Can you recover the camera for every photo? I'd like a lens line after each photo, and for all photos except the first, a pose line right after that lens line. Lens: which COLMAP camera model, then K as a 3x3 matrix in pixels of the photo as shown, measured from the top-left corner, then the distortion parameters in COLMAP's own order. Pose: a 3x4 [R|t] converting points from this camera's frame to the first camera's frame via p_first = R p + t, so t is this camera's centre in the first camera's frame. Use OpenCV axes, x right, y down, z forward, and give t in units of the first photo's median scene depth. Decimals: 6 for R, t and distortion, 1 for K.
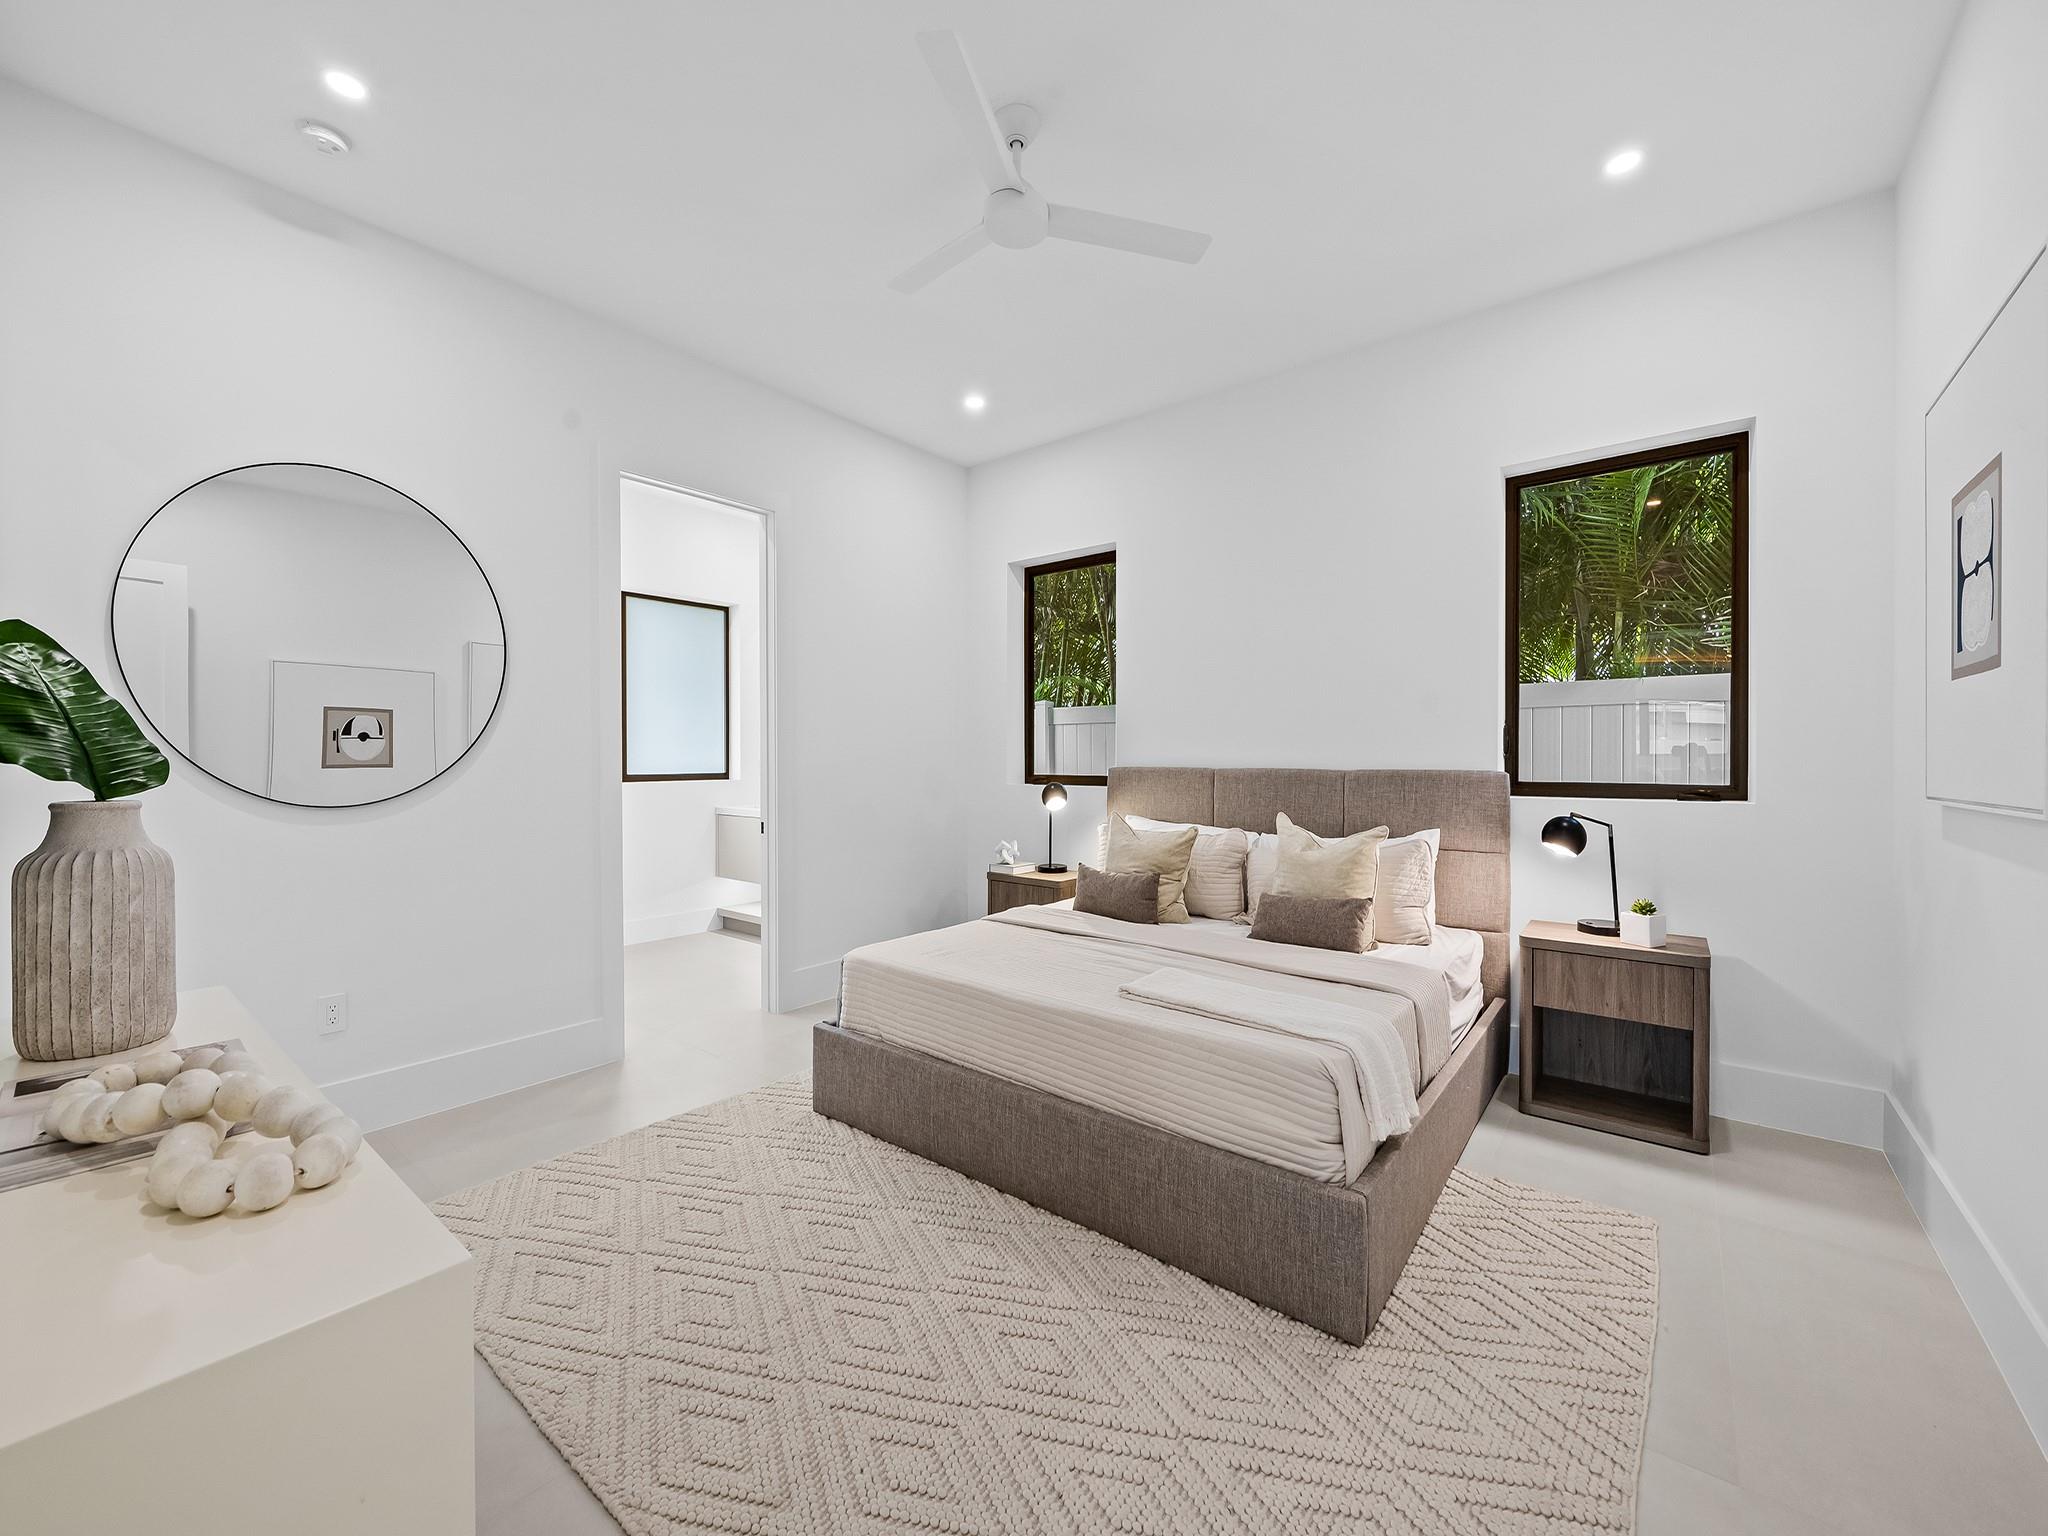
lens RADIAL K [[816.5, 0, 1030.9], [0, 816.5, 762.5], [0, 0, 1]] dist [0.006773, -0.000266]
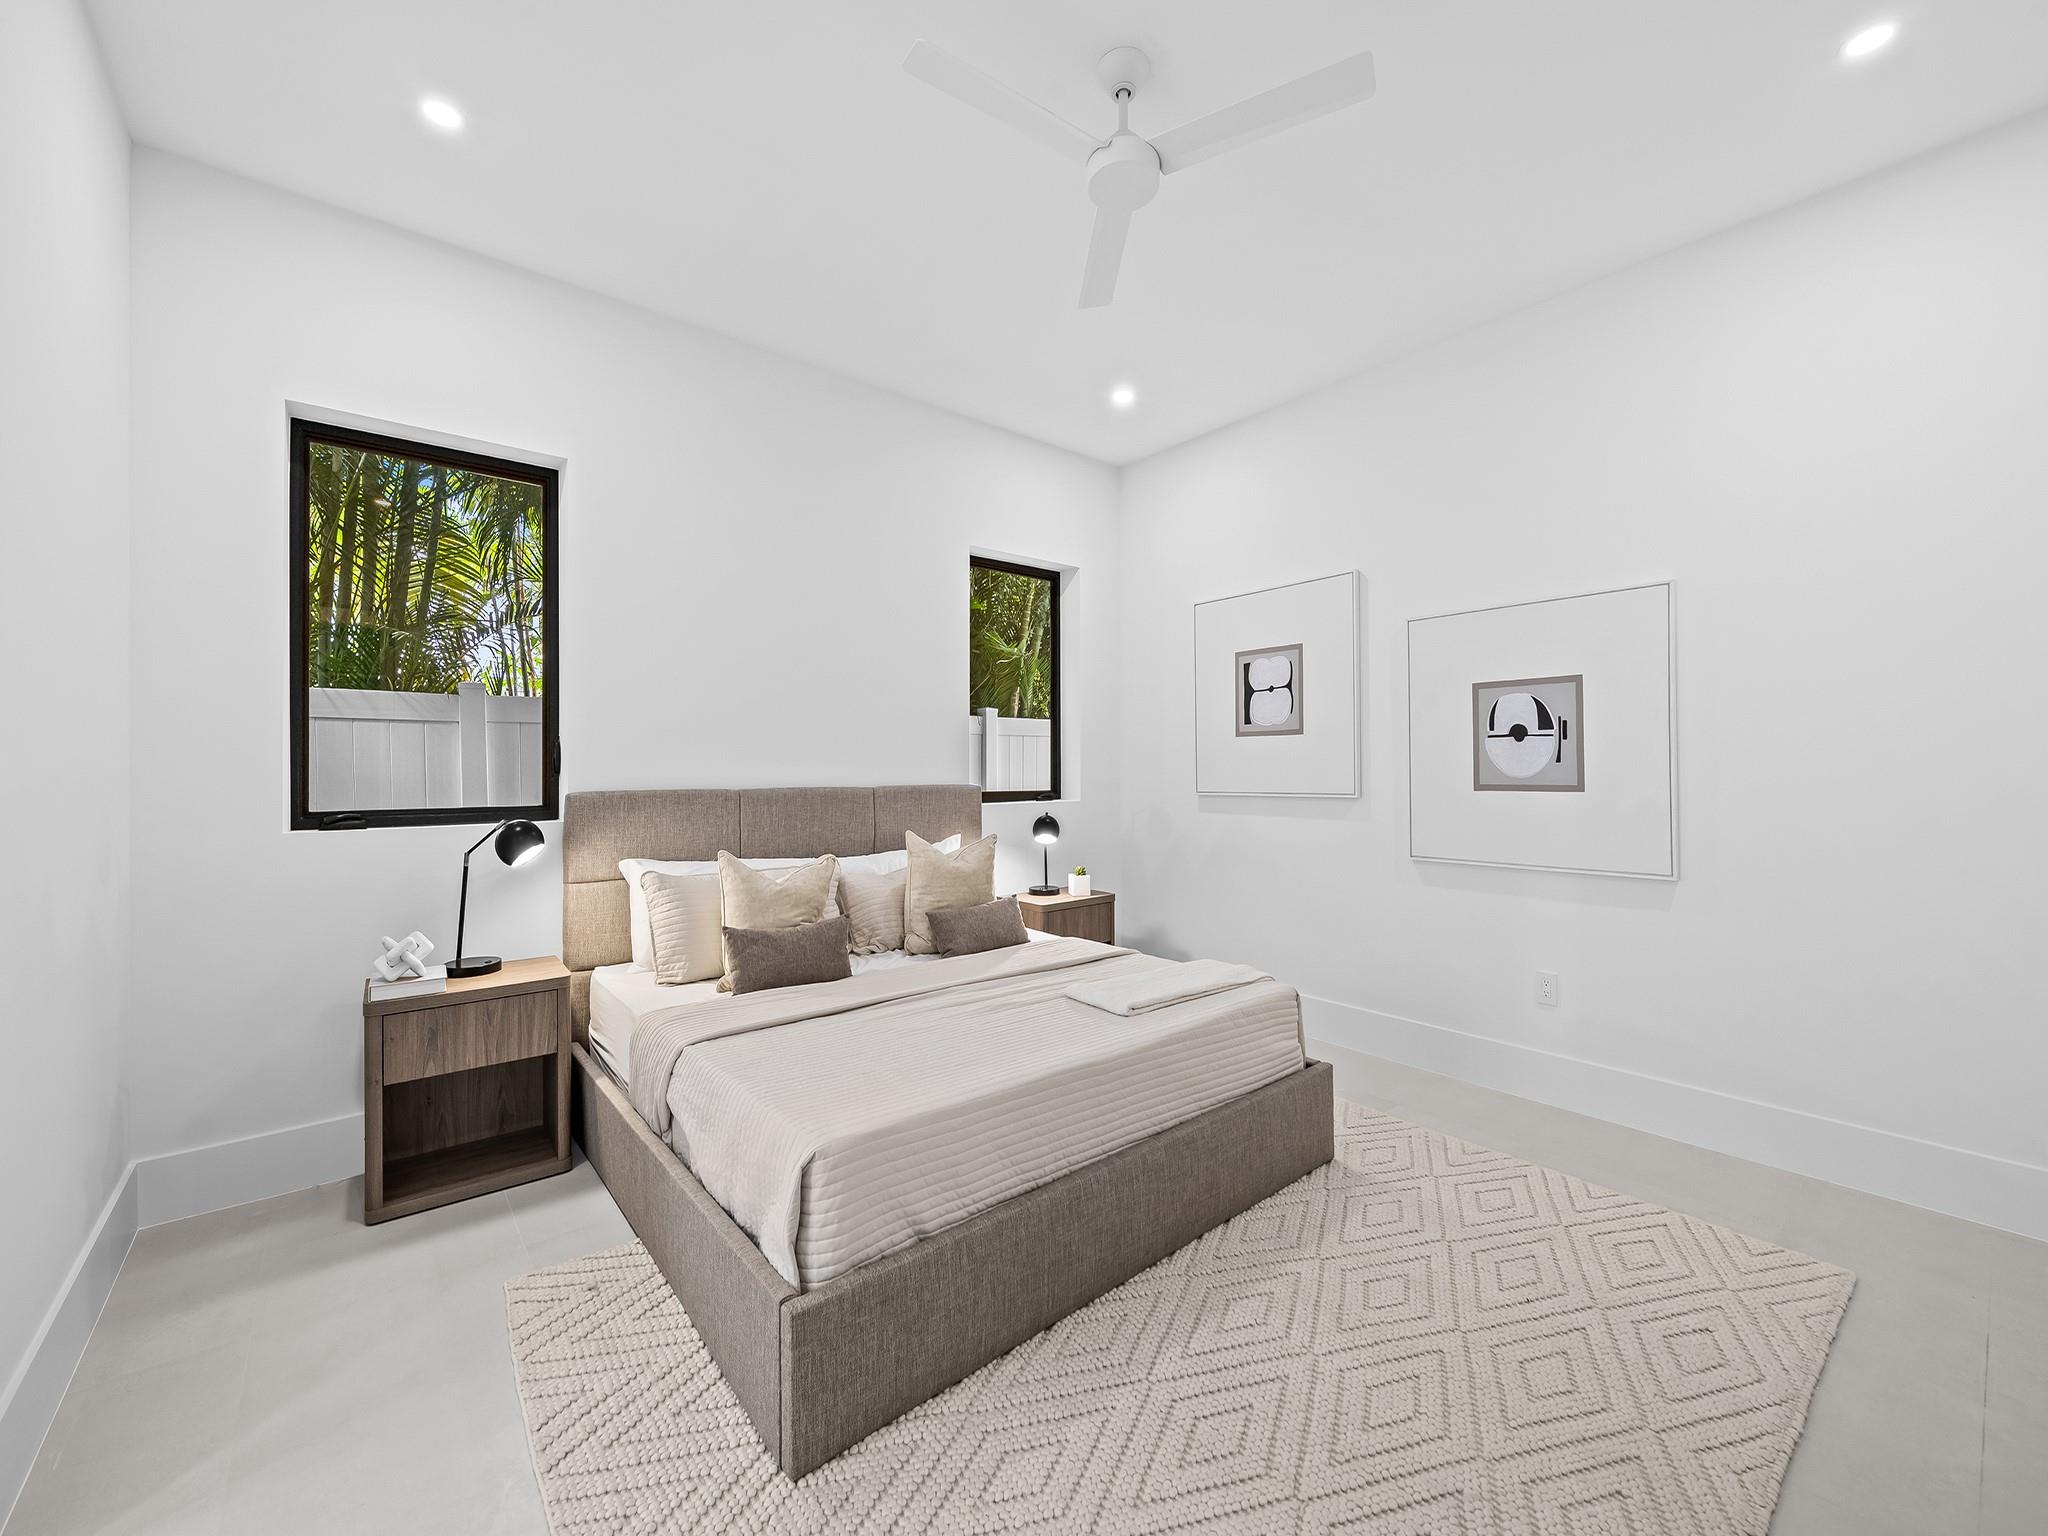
lens RADIAL K [[816.5, 0, 1030.4], [0, 816.5, 764.6], [0, 0, 1]] dist [0.006773, -0.000266]
pose [[0.198716, 0.000304, 0.980057, -0.773416], [0.010517, 0.999942, -0.002443, -0.018720], [-0.980001, 0.010792, 0.198701, 0.786443]]
